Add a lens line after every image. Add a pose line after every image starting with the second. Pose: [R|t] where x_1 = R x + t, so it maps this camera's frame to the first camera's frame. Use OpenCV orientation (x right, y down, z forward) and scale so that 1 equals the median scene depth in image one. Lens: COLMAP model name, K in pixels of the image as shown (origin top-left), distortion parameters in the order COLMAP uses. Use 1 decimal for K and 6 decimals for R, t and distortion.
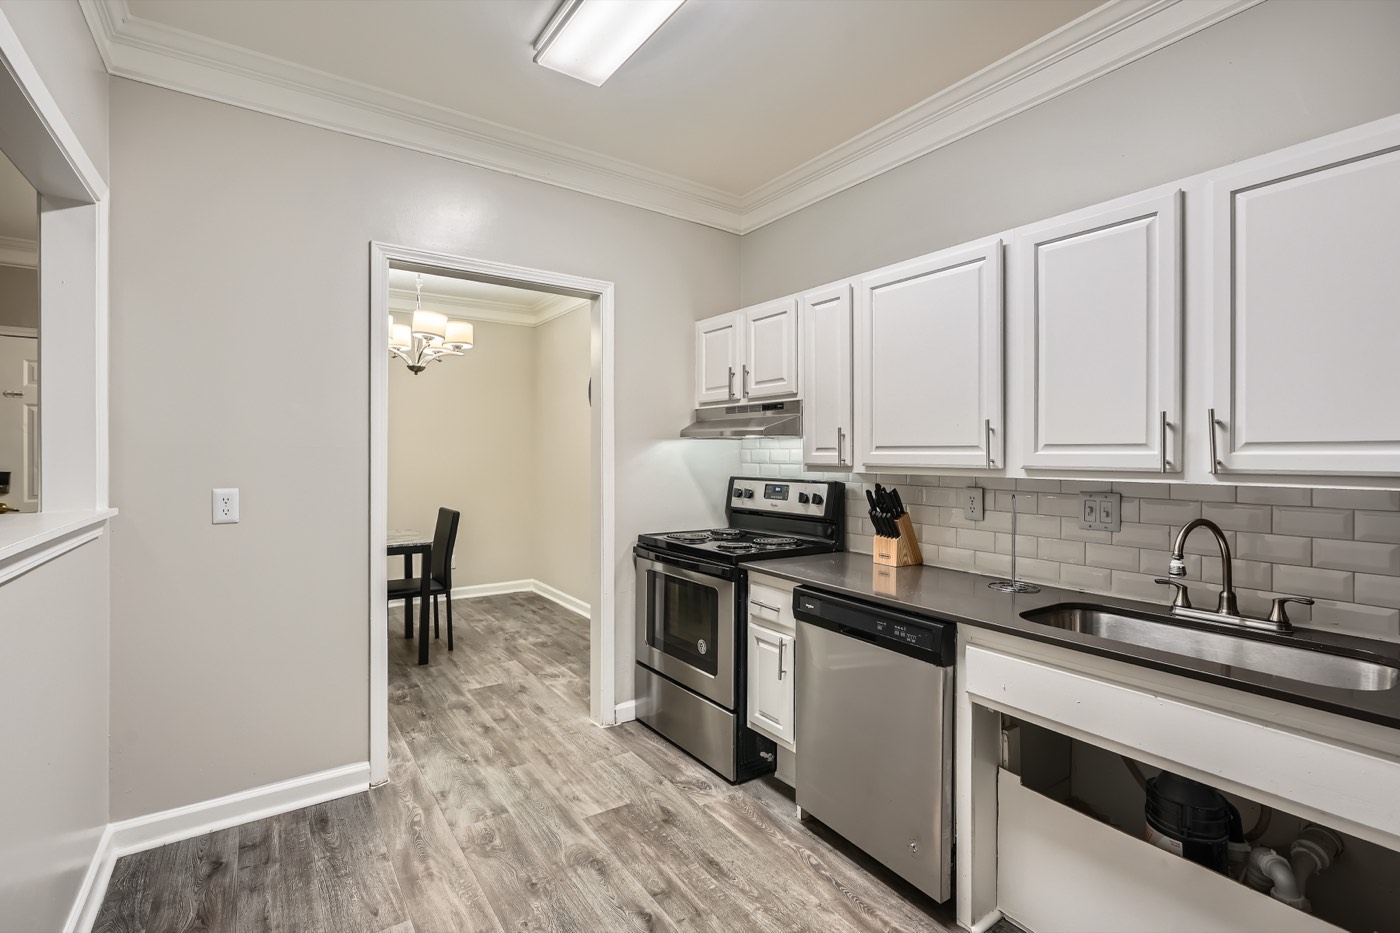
lens RADIAL K [[633.6, 0, 693.1], [0, 633.6, 457.9], [0, 0, 1]] dist [0.002010, 0.000322]
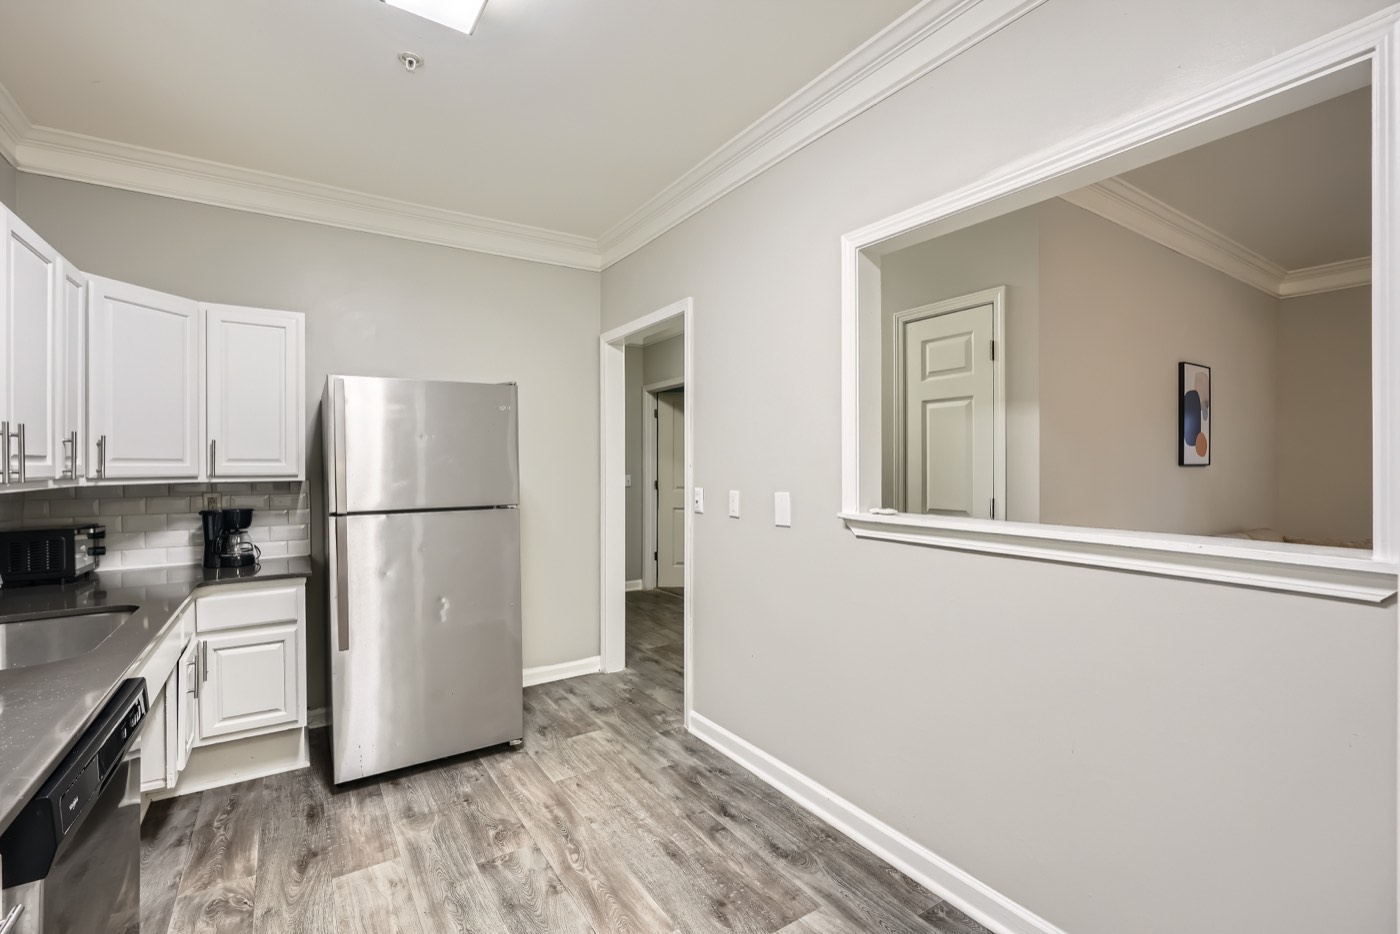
lens RADIAL K [[633.6, 0, 708.6], [0, 633.6, 467.5], [0, 0, 1]] dist [0.002010, 0.000322]
pose [[-0.999965, 0.000407, 0.008331, -0.683376], [0.000468, 0.999973, 0.007324, -0.018575], [-0.008328, 0.007328, -0.999938, 2.061452]]
